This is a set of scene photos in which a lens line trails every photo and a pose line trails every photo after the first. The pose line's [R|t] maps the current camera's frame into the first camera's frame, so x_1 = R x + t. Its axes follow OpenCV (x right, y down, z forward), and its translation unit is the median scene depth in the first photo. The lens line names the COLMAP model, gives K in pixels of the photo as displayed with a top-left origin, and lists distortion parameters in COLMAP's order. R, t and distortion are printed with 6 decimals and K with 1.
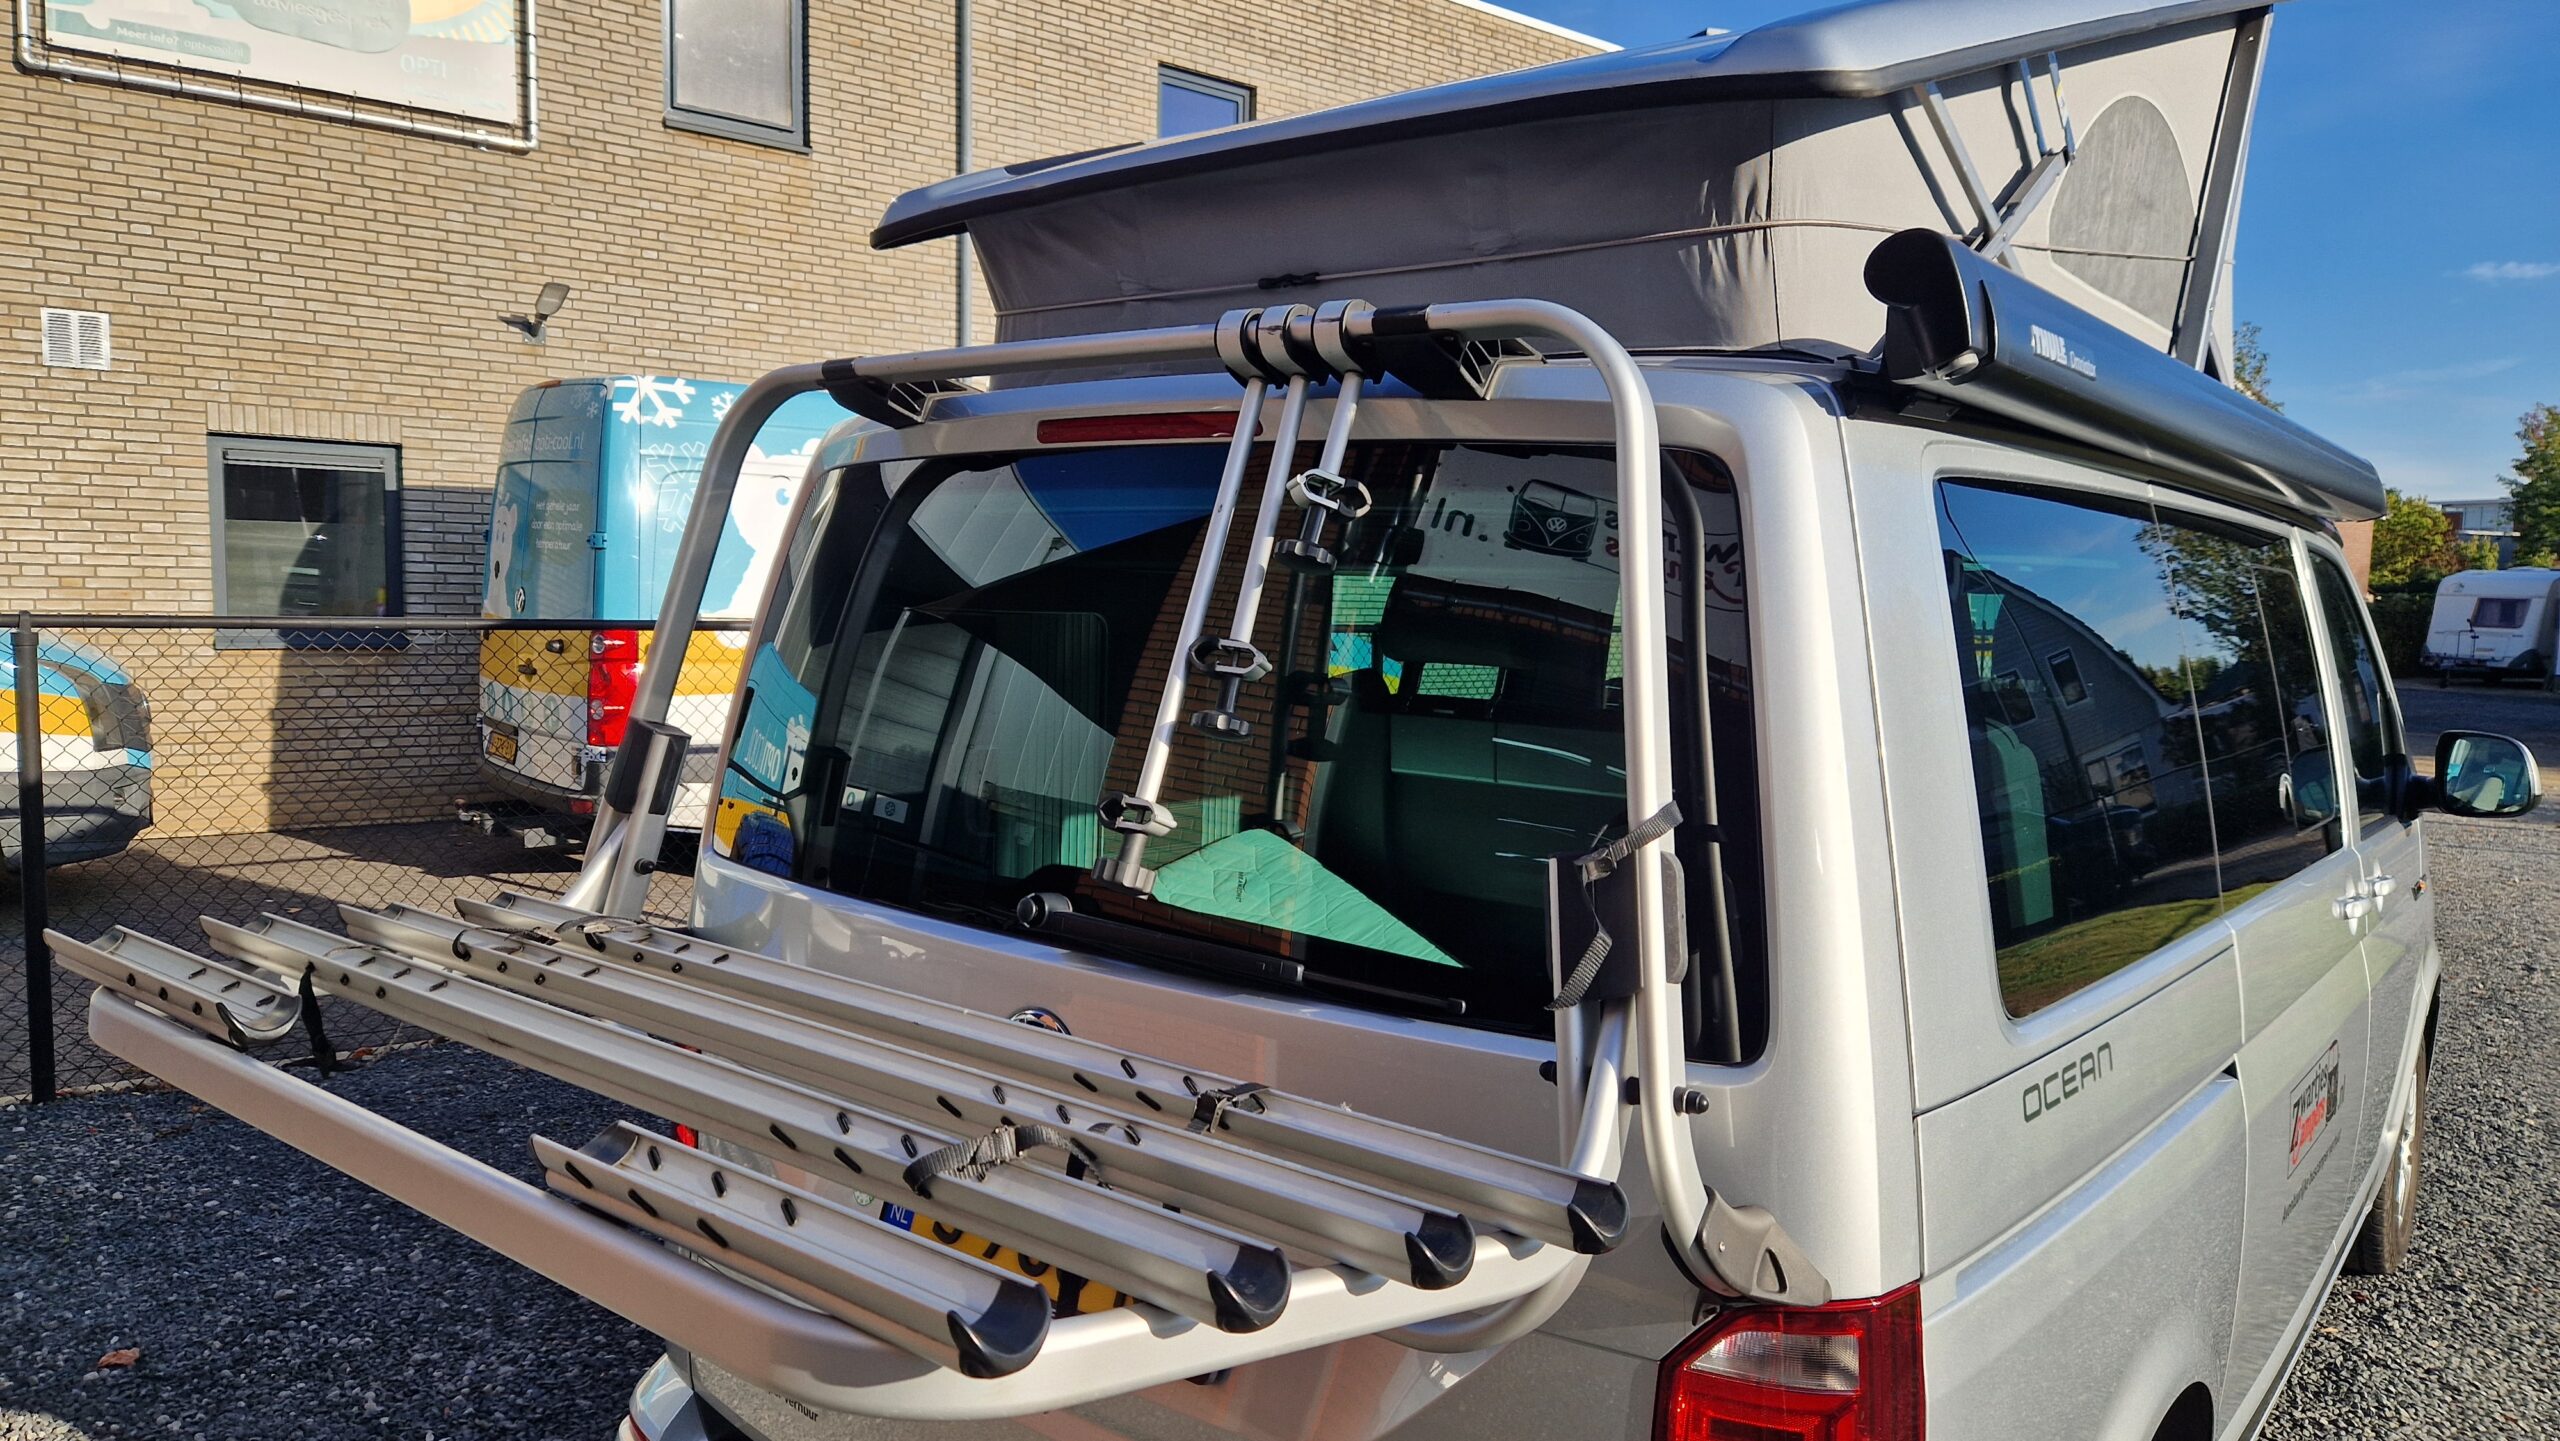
lens RADIAL K [[1753.8, 0, 1269.7], [0, 1753.8, 735.8], [0, 0, 1]] dist [0.065163, -0.060234]
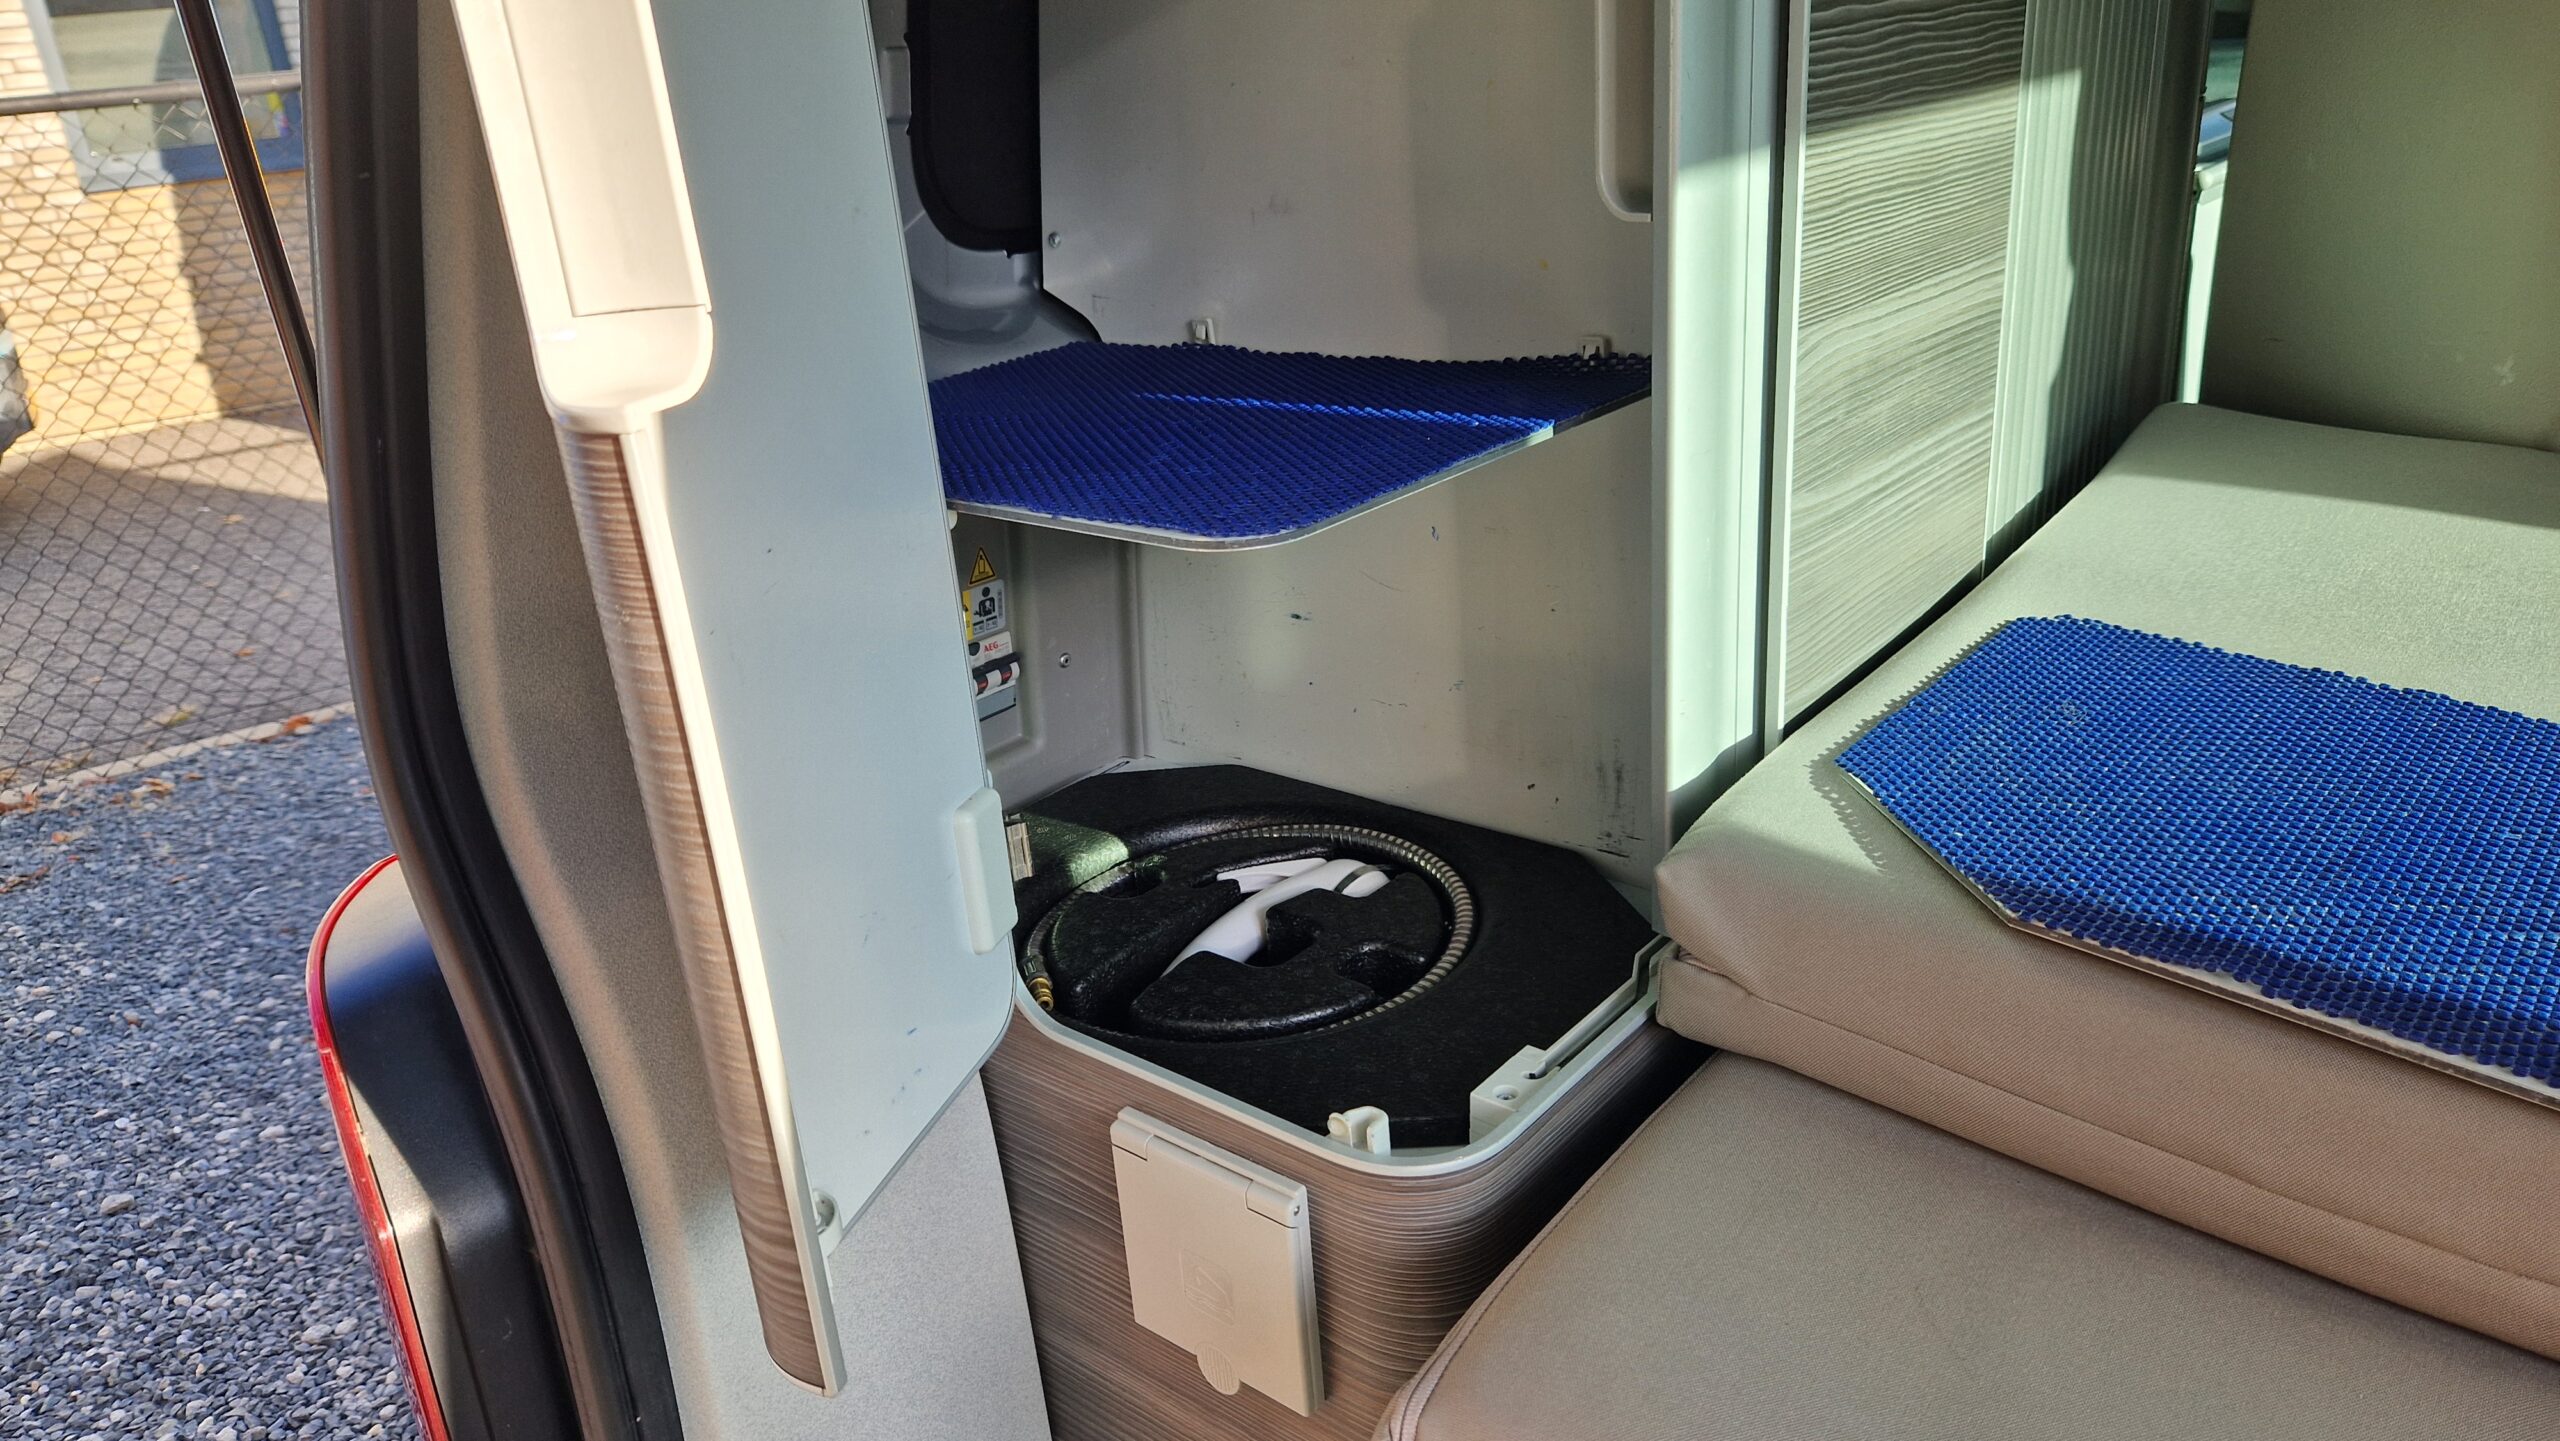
lens RADIAL K [[1753.8, 0, 1265.5], [0, 1753.8, 735.8], [0, 0, 1]] dist [0.065163, -0.060234]
pose [[0.993961, -0.090893, -0.061474, -0.095237], [0.104791, 0.952460, 0.286074, 0.021138], [0.032550, -0.290788, 0.956234, 0.432539]]
